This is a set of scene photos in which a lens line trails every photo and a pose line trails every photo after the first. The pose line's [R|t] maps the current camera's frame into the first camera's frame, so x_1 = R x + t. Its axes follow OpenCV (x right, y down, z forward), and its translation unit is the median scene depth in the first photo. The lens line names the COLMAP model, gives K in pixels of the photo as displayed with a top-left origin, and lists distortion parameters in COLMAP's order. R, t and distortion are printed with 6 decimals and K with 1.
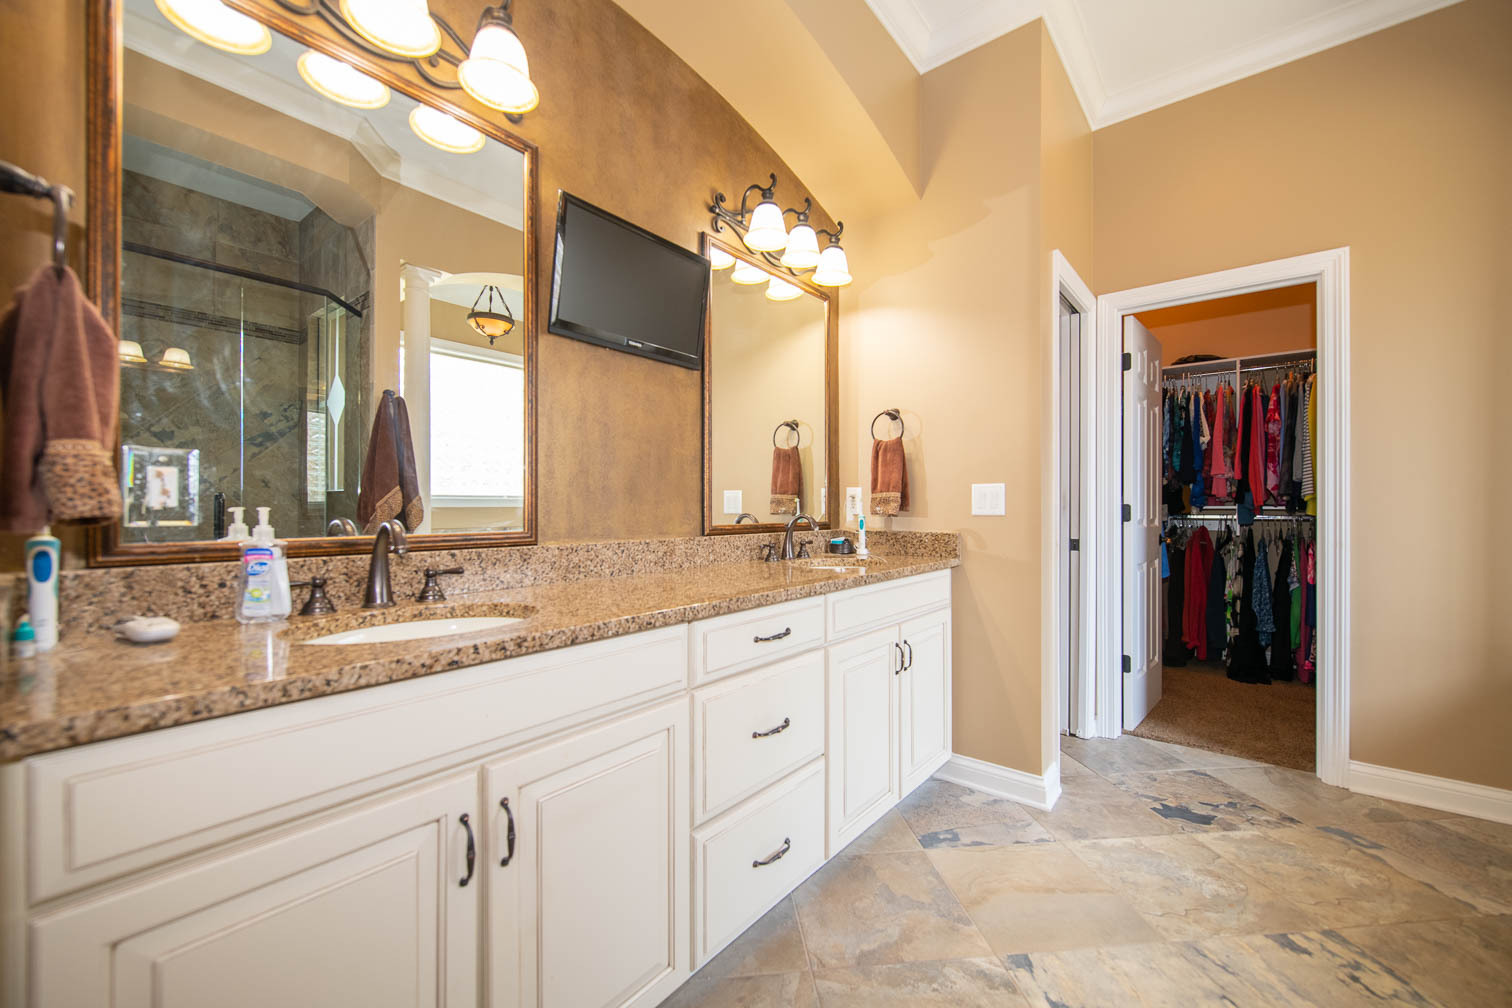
lens RADIAL K [[624.4, 0, 756.0], [0, 624.4, 504.0], [0, 0, 1]] dist [-0.003127, -0.000123]
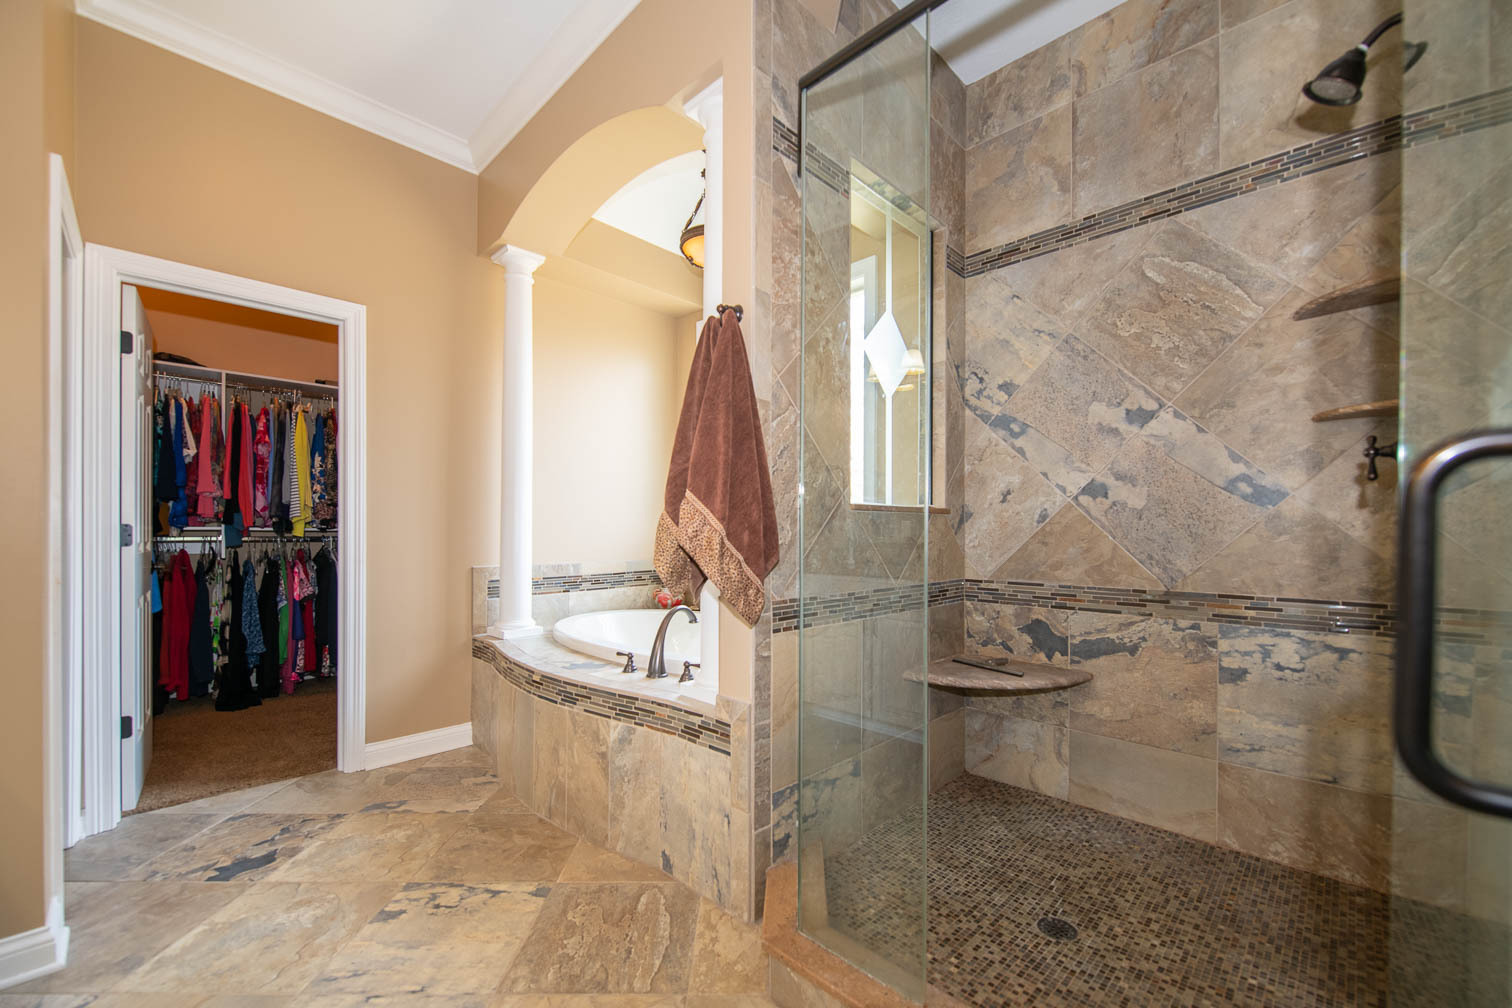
lens RADIAL K [[602.8, 0, 775.9], [0, 602.8, 531.4], [0, 0, 1]] dist [-0.002157, -0.000631]
pose [[0.065135, -0.000929, 0.997876, -0.114437], [-0.009220, 0.999956, 0.001533, 0.000902], [-0.997834, -0.009300, 0.065123, 0.142739]]
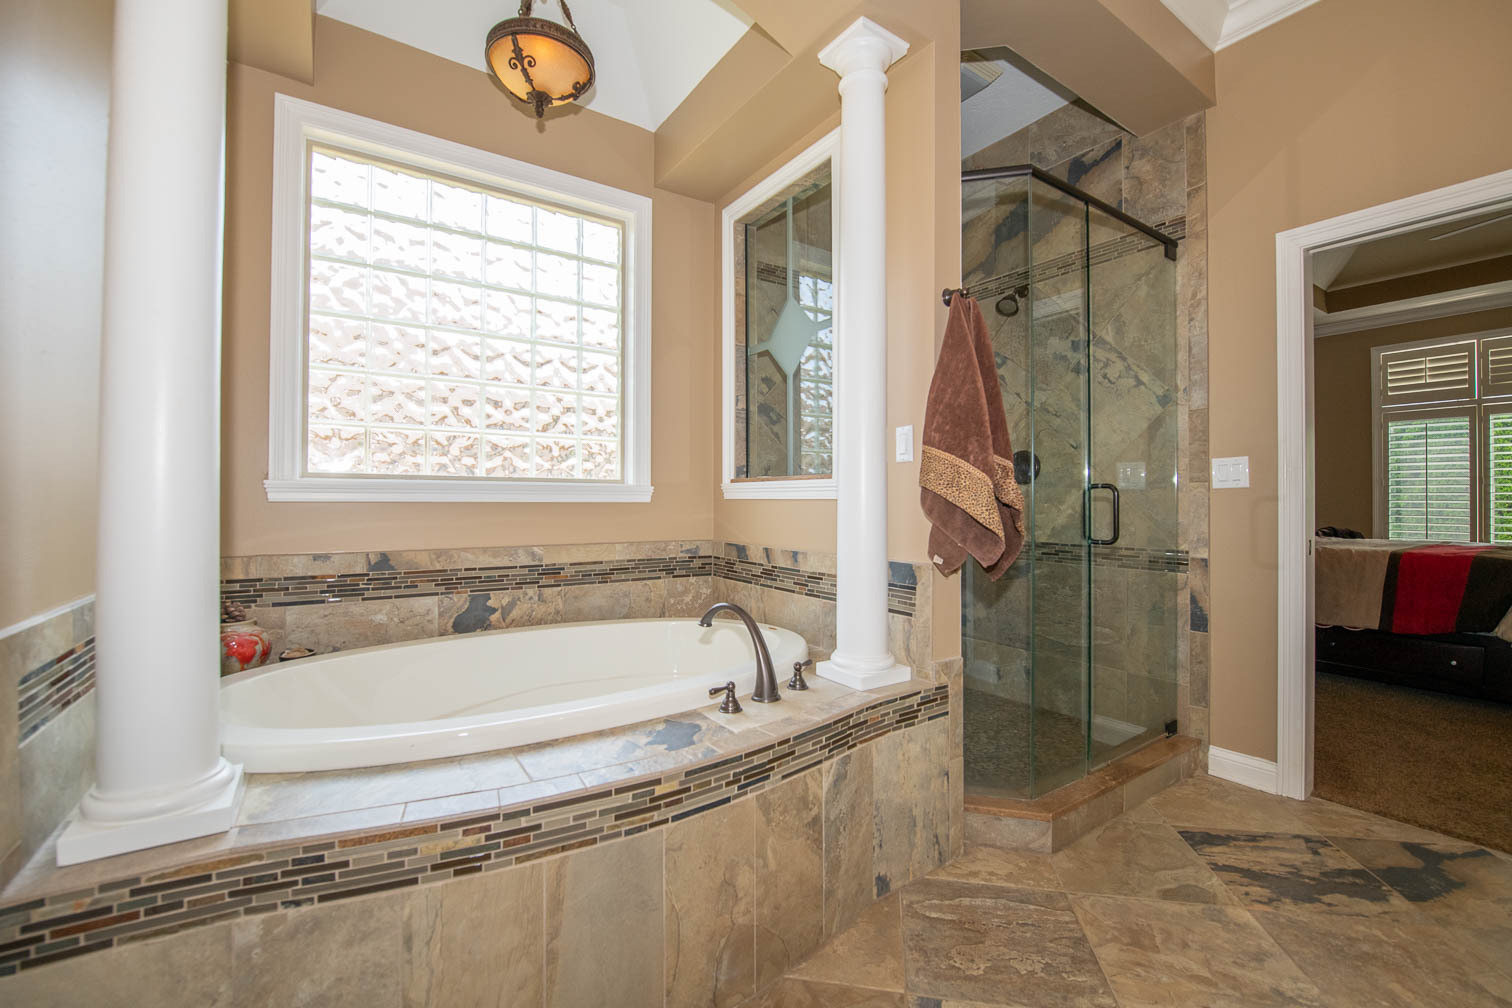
lens RADIAL K [[624.4, 0, 756.0], [0, 624.4, 504.0], [0, 0, 1]] dist [-0.003127, -0.000123]
pose [[-0.960600, -0.001023, 0.277931, 0.541065], [-0.002250, 0.999989, -0.004096, 0.009014], [-0.277924, -0.004560, -0.960592, 0.970611]]
